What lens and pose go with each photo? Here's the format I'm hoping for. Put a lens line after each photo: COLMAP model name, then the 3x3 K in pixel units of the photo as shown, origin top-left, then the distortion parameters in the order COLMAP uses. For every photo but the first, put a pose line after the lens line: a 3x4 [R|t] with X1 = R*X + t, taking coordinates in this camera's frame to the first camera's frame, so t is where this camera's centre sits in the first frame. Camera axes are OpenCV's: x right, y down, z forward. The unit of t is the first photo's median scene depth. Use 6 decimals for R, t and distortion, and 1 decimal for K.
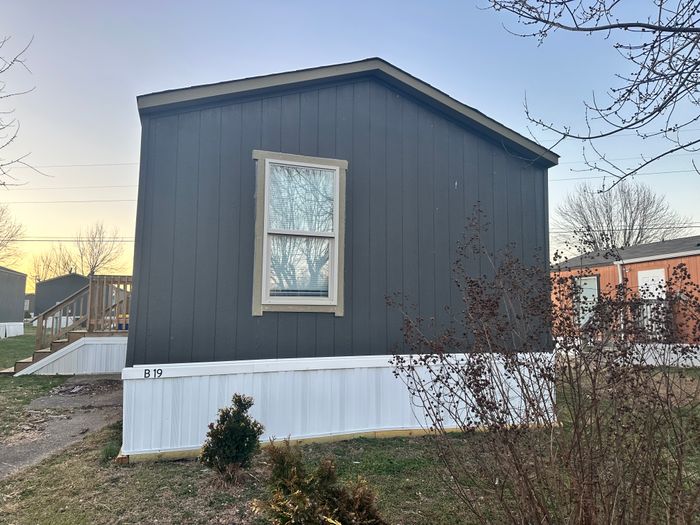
lens RADIAL K [[489.6, 0, 357.3], [0, 489.6, 262.0], [0, 0, 1]] dist [0.045503, -0.050124]
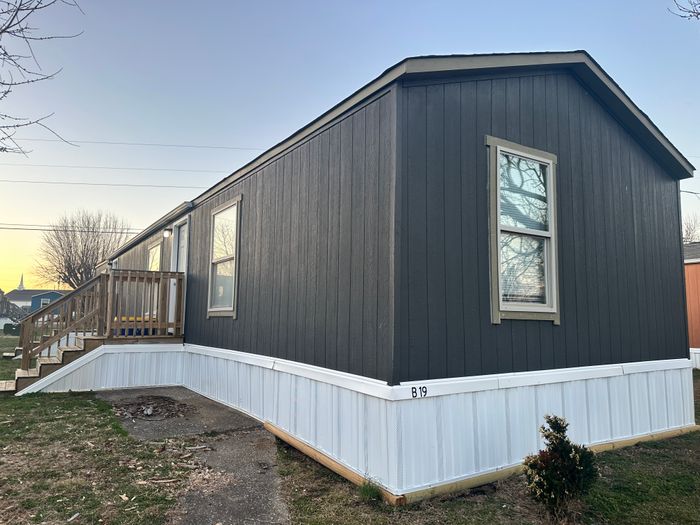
lens RADIAL K [[489.6, 0, 346.9], [0, 489.6, 260.5], [0, 0, 1]] dist [0.045503, -0.050124]
pose [[0.971841, 0.037824, 0.232584, -0.636678], [-0.035380, 0.999266, -0.014671, 0.018529], [-0.232968, 0.006029, 0.972466, 0.196096]]
